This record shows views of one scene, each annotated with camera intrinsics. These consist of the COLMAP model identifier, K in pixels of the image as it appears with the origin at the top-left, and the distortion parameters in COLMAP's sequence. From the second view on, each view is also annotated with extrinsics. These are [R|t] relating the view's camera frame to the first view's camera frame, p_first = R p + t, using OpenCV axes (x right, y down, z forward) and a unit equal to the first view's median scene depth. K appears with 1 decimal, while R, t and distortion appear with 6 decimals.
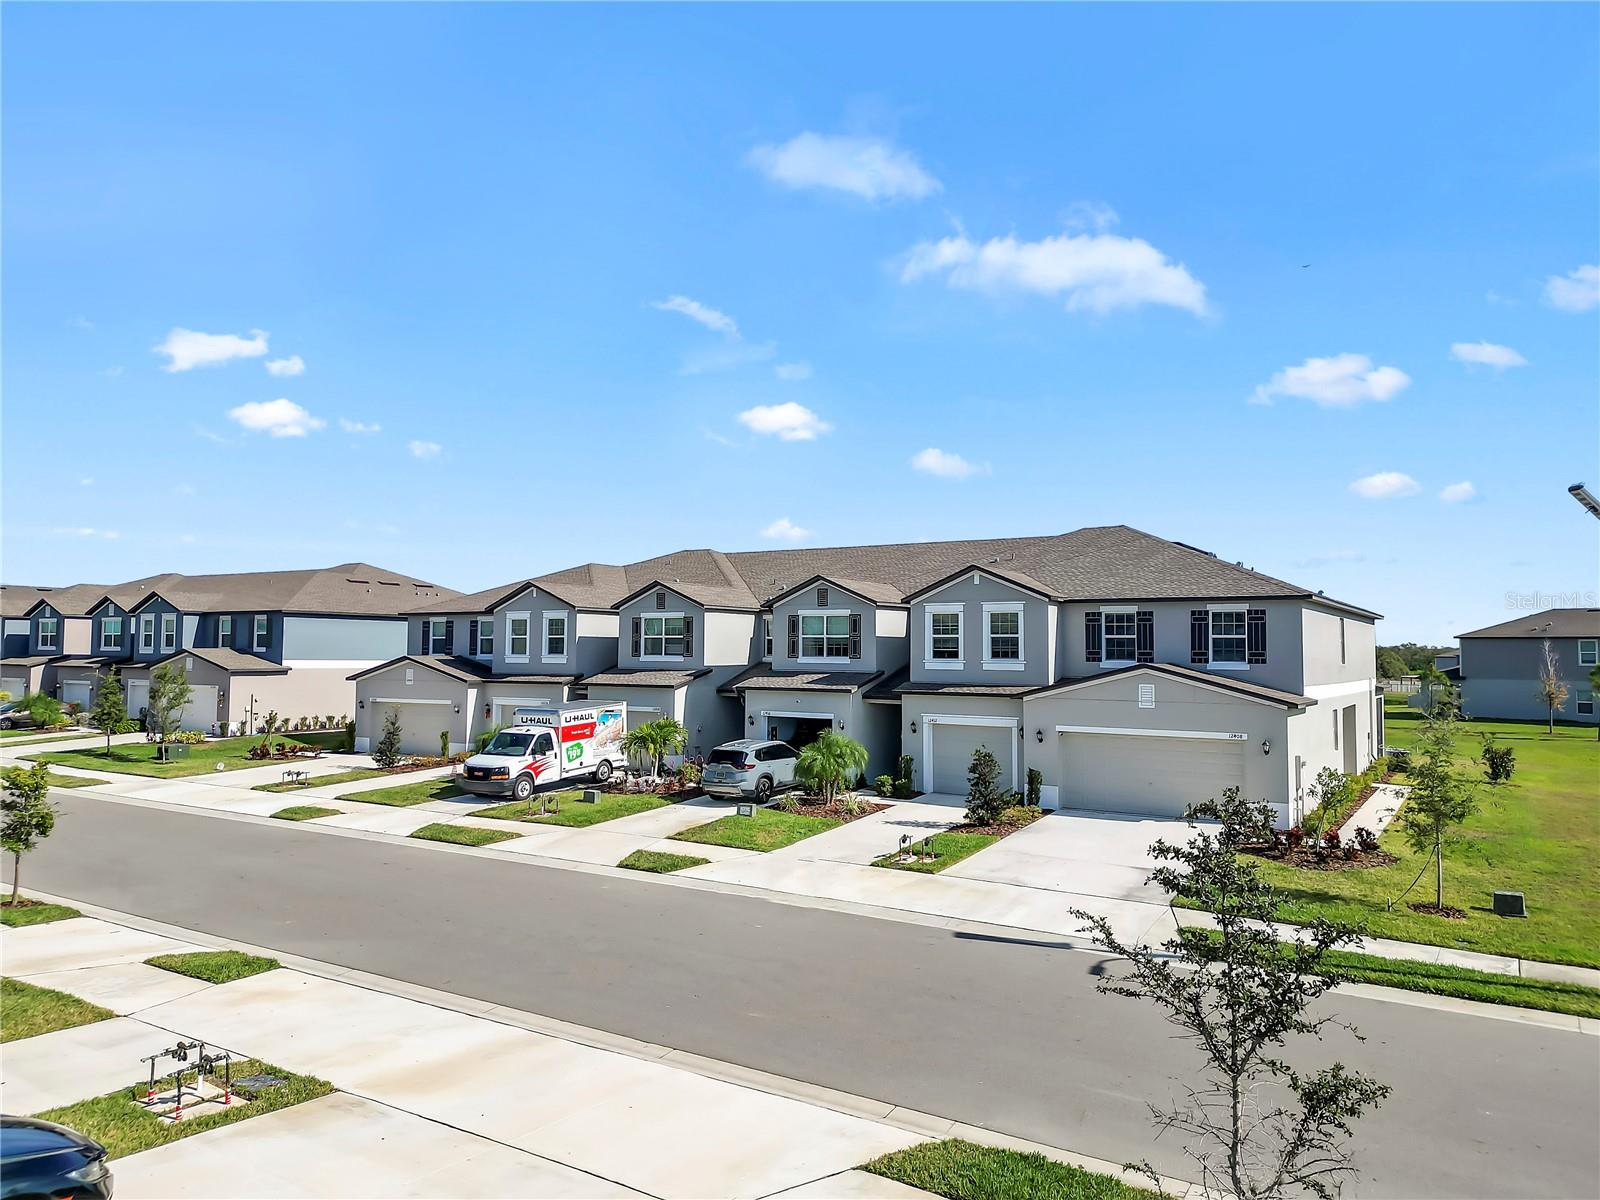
lens RADIAL K [[1149.4, 0, 800.0], [0, 1149.4, 600.0], [0, 0, 1]] dist [0.058769, -0.055745]
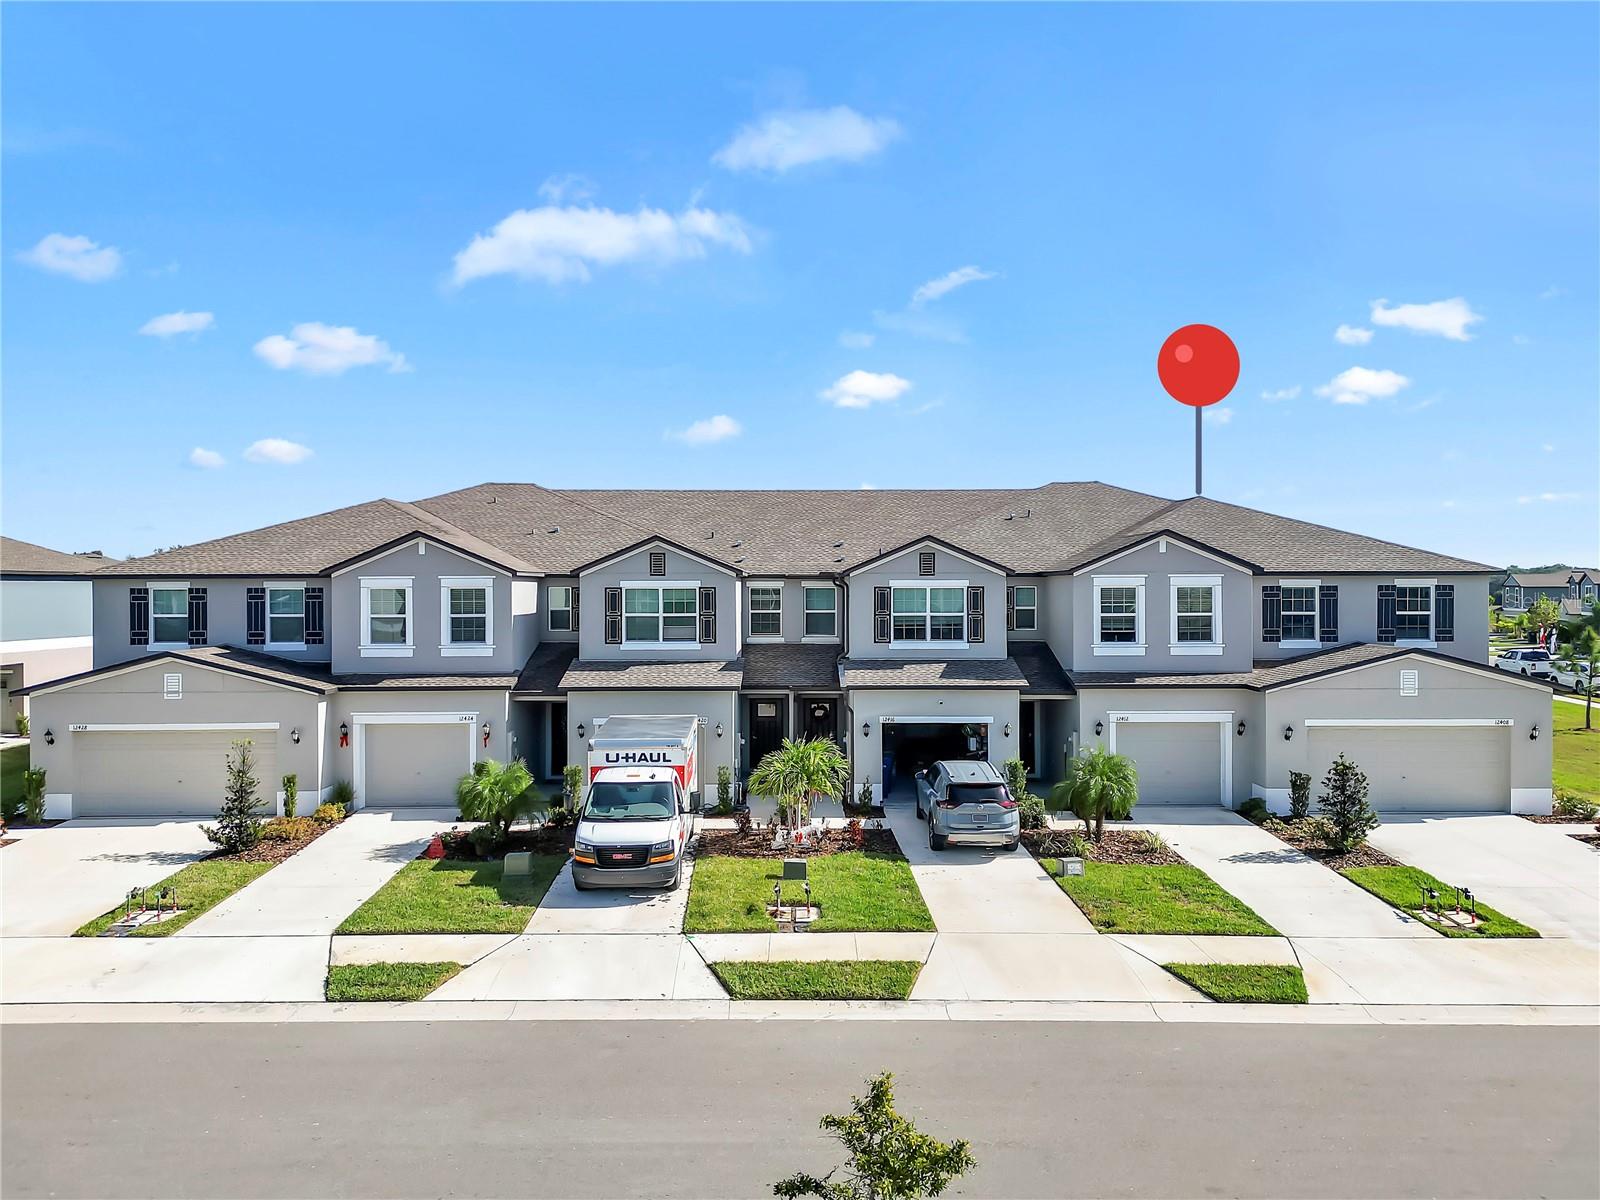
lens RADIAL K [[1149.0, 0, 795.4], [0, 1149.0, 603.6], [0, 0, 1]] dist [0.060658, -0.056565]
pose [[0.836332, -0.015947, 0.547991, -0.507043], [-0.016923, 0.998350, 0.054880, -0.017617], [-0.547961, -0.055172, 0.834682, 0.426044]]
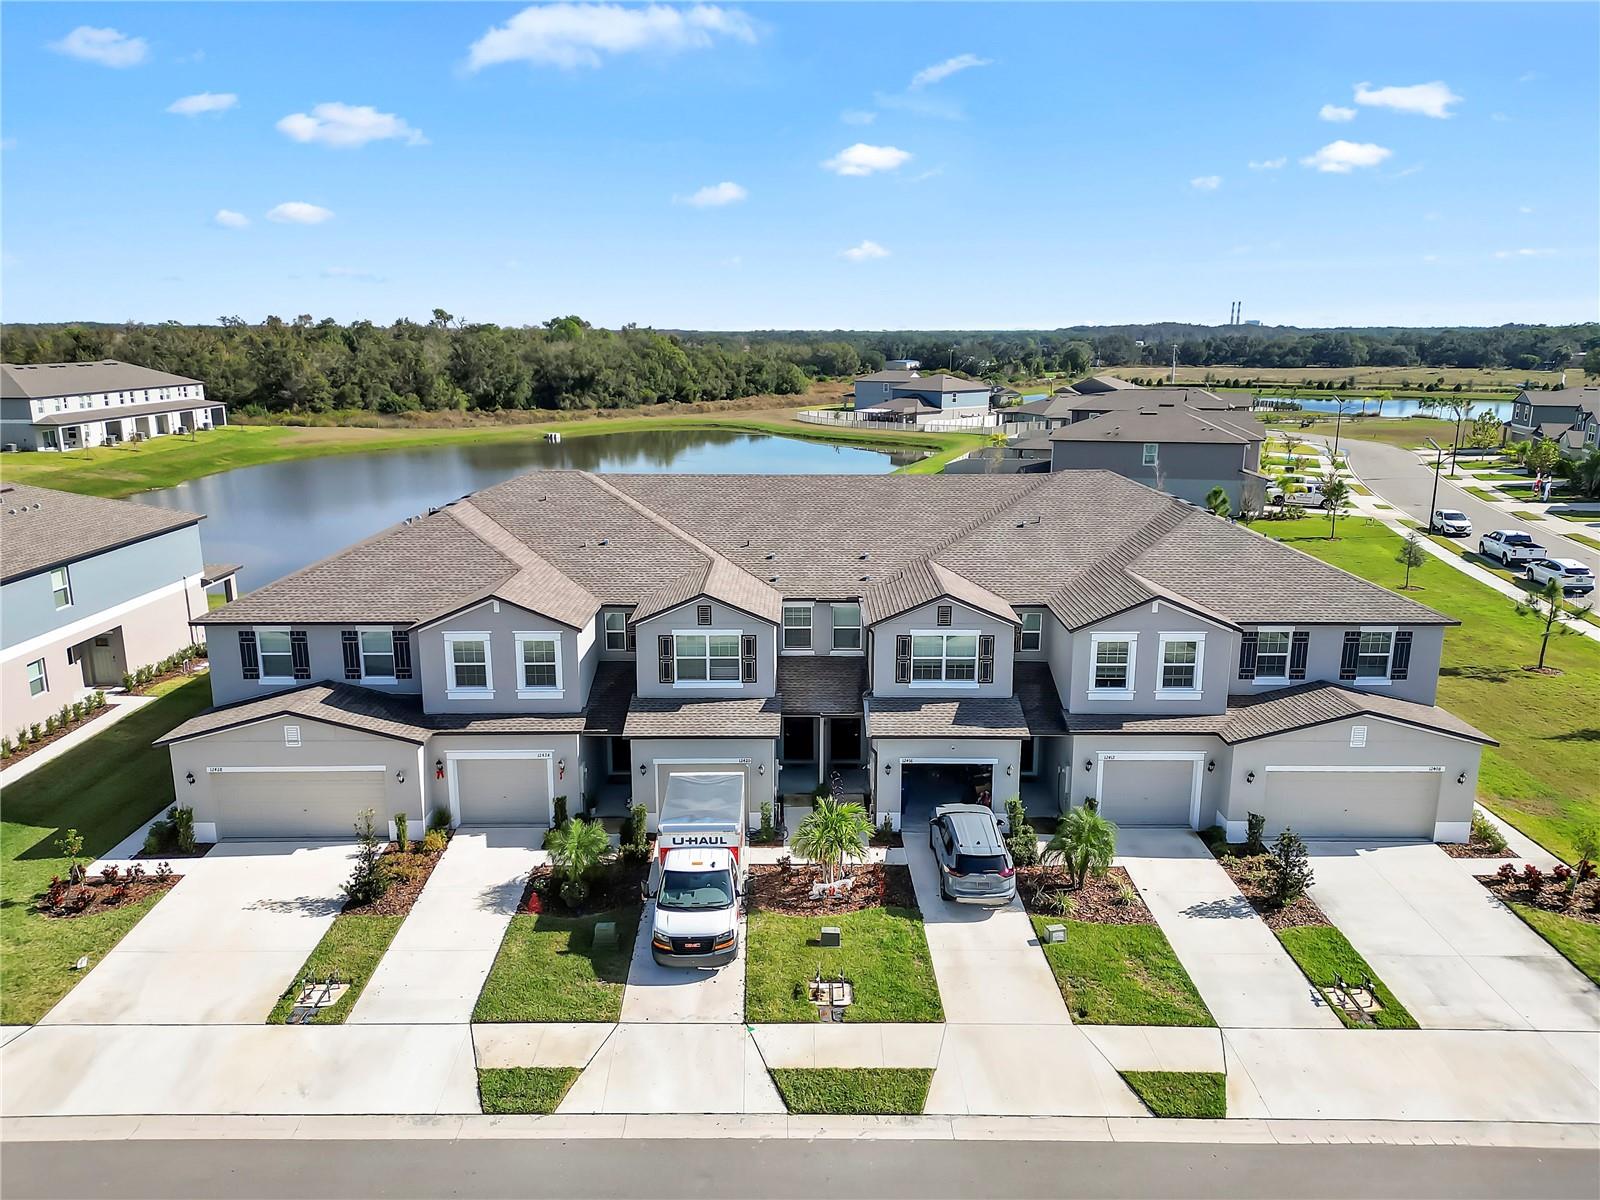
lens RADIAL K [[1149.4, 0, 800.0], [0, 1149.4, 600.0], [0, 0, 1]] dist [0.058769, -0.055745]
pose [[0.838171, -0.129912, 0.529710, -0.561518], [-0.021767, 0.962476, 0.270491, -0.260861], [-0.544973, -0.238248, 0.803892, 0.386715]]
